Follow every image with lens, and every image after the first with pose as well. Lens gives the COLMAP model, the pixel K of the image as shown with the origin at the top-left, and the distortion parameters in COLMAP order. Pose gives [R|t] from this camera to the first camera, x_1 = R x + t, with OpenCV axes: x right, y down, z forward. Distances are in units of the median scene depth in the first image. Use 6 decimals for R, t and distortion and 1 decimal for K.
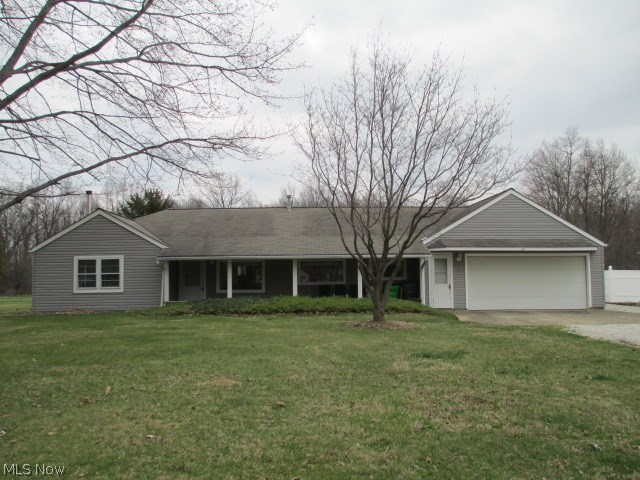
lens RADIAL K [[515.2, 0, 319.5], [0, 515.2, 238.8], [0, 0, 1]] dist [0.010370, 0.006027]
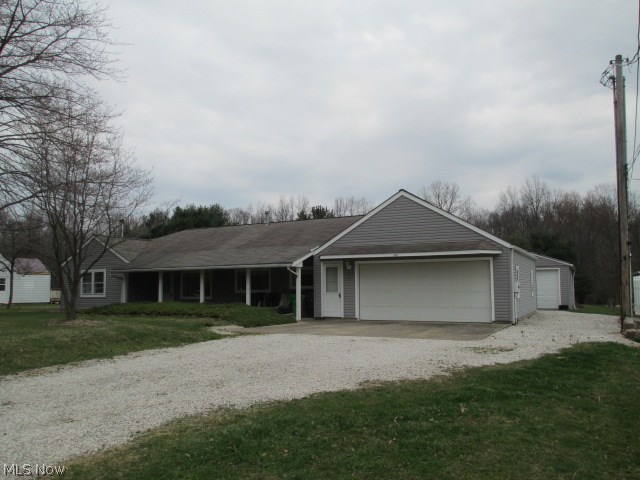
lens RADIAL K [[515.2, 0, 319.6], [0, 515.2, 240.5], [0, 0, 1]] dist [0.010370, 0.006027]
pose [[0.853761, -0.045375, -0.518685, 0.736543], [0.038842, 0.998970, -0.023456, 0.009713], [0.519215, -0.000121, 0.854644, 0.134100]]
